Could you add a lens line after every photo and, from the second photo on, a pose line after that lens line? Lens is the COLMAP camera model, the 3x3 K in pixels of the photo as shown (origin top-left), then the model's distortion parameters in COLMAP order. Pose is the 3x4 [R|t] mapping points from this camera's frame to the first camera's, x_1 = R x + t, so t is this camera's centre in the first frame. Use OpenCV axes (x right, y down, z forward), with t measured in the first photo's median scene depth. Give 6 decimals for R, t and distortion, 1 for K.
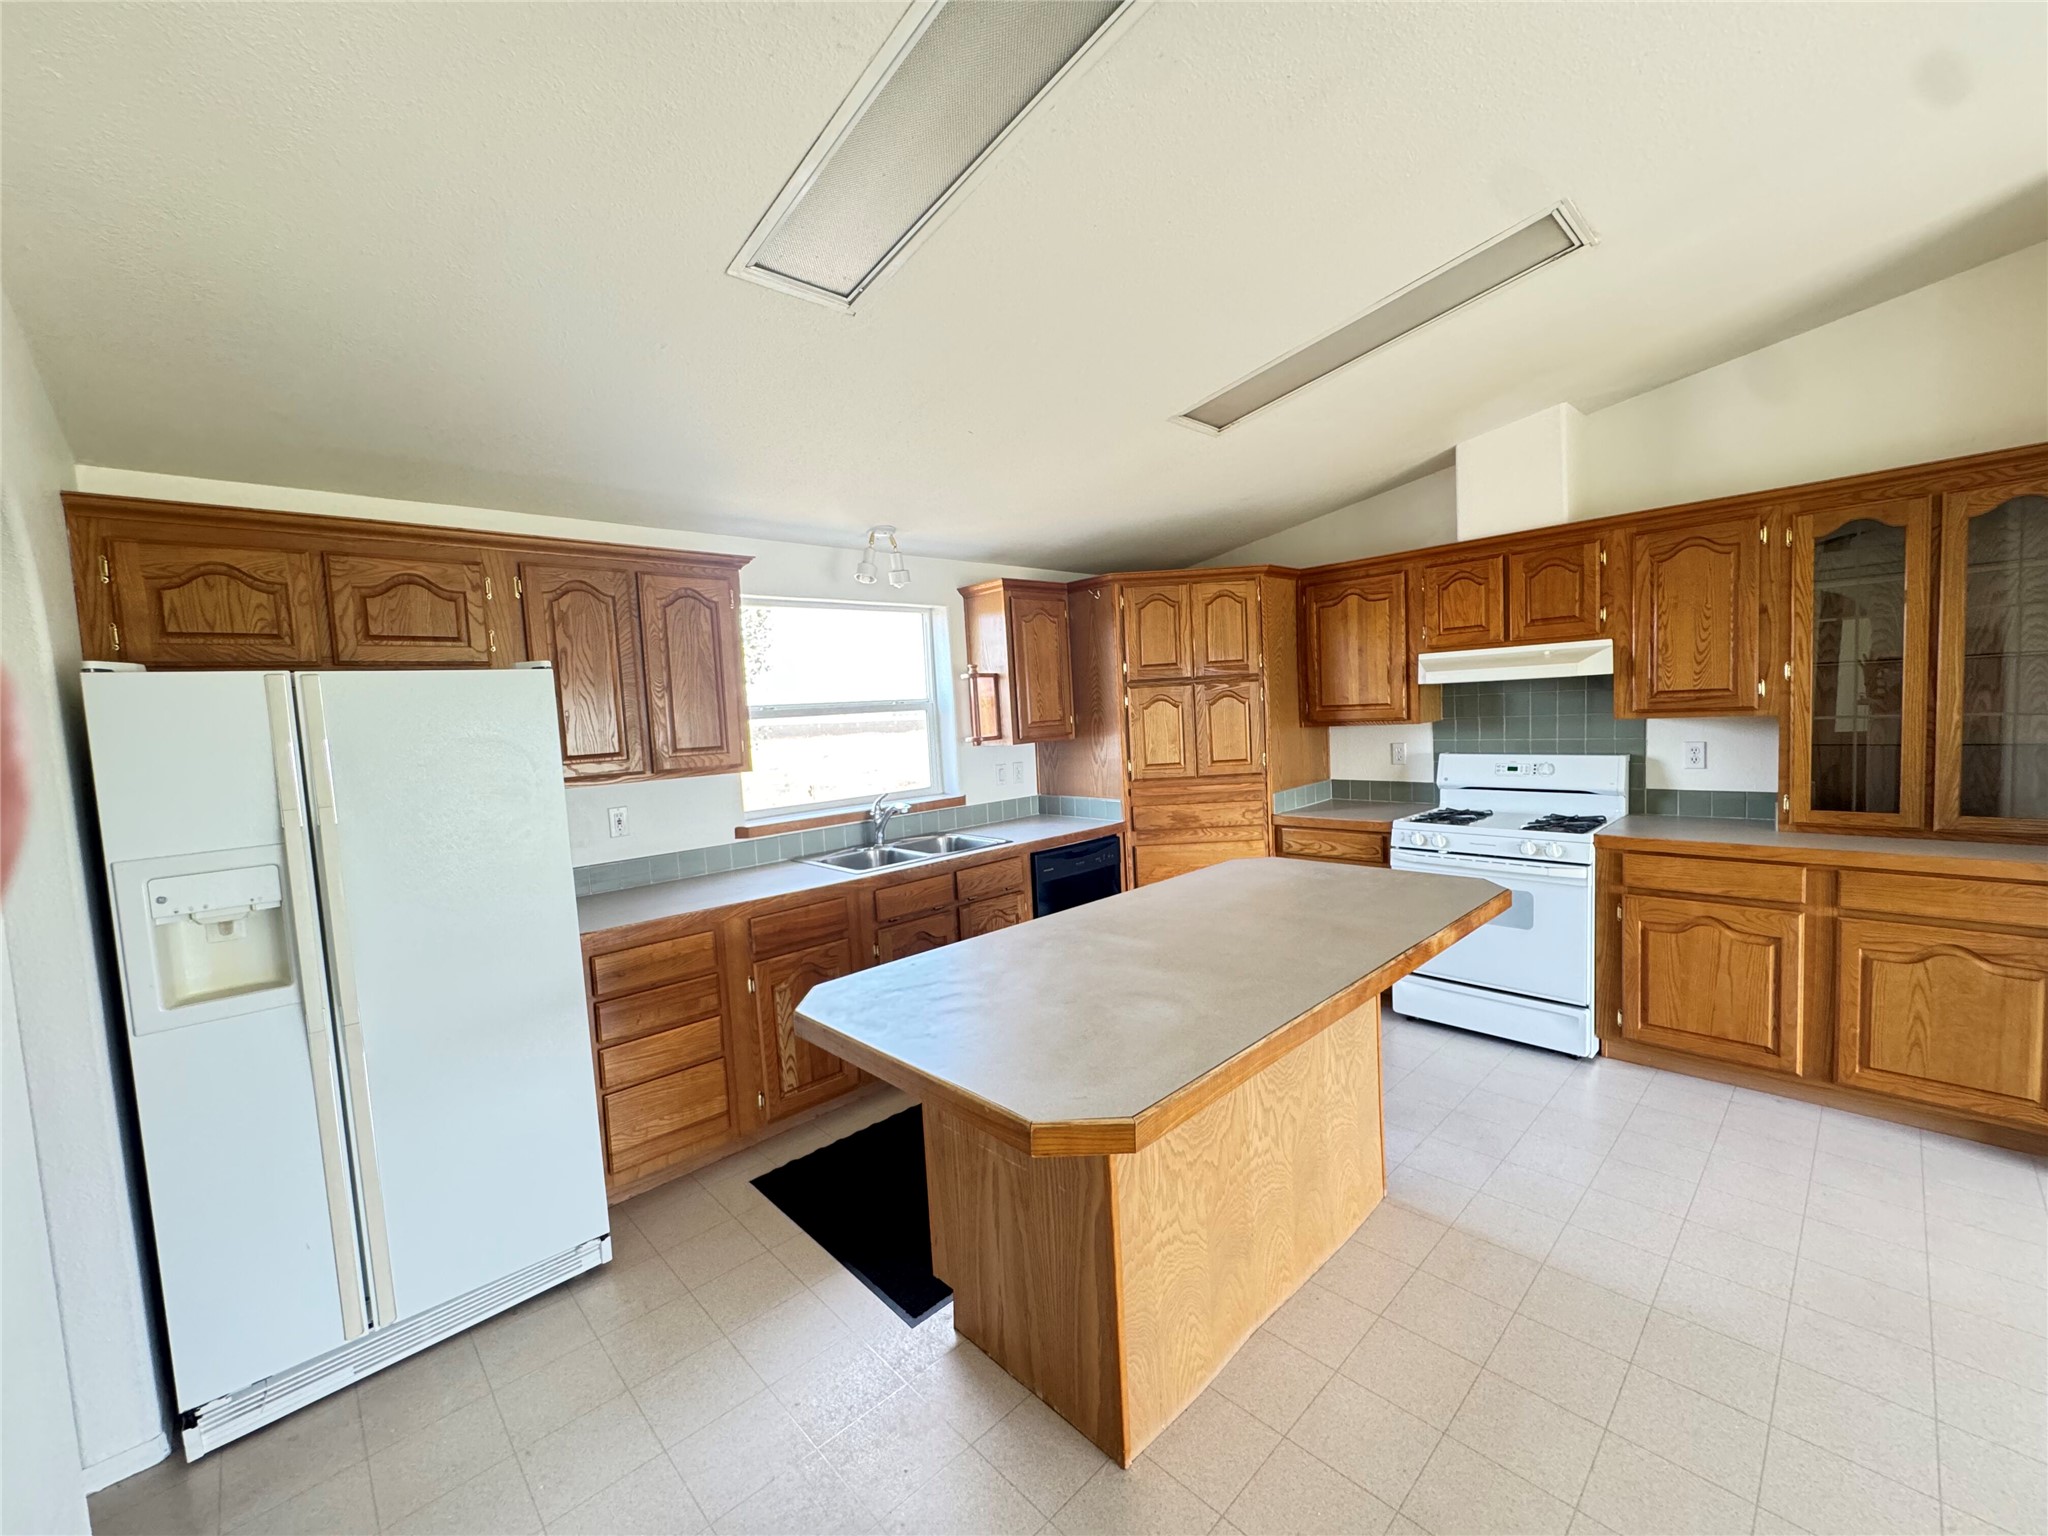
lens RADIAL K [[816.9, 0, 1011.6], [0, 816.9, 769.5], [0, 0, 1]] dist [-0.007565, 0.000285]
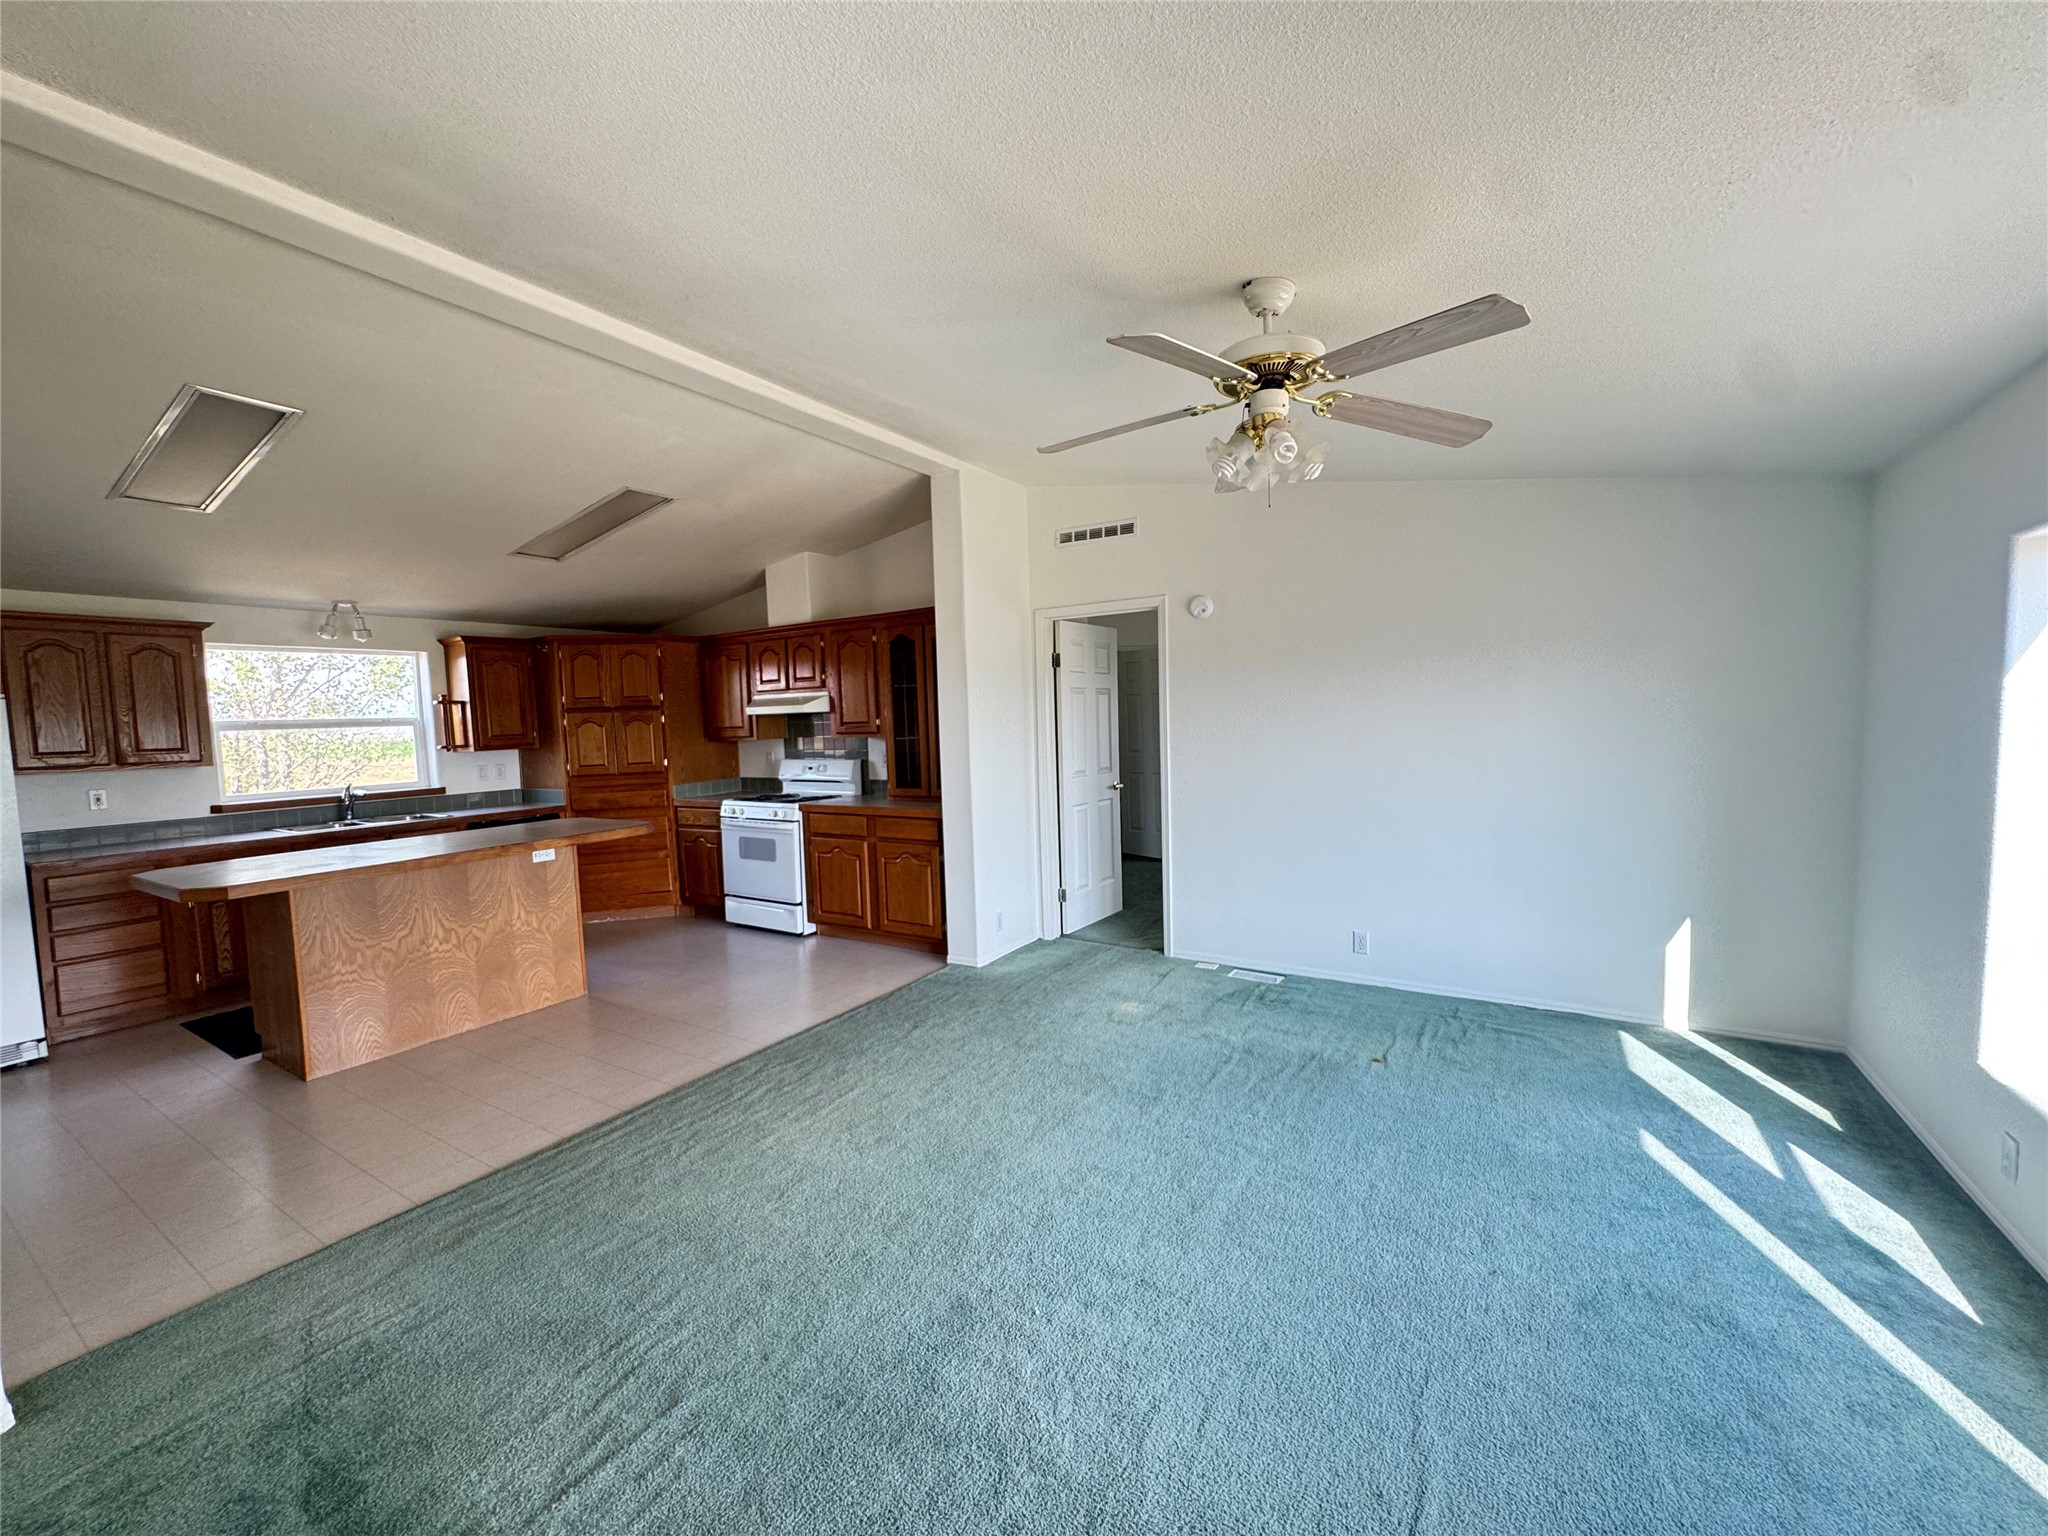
lens RADIAL K [[816.9, 0, 1022.4], [0, 816.9, 768.2], [0, 0, 1]] dist [-0.007565, 0.000285]
pose [[0.964700, 0.003590, 0.263327, 0.658779], [0.002280, 0.999756, -0.021985, 0.039482], [-0.263342, 0.021810, 0.964456, -0.746915]]
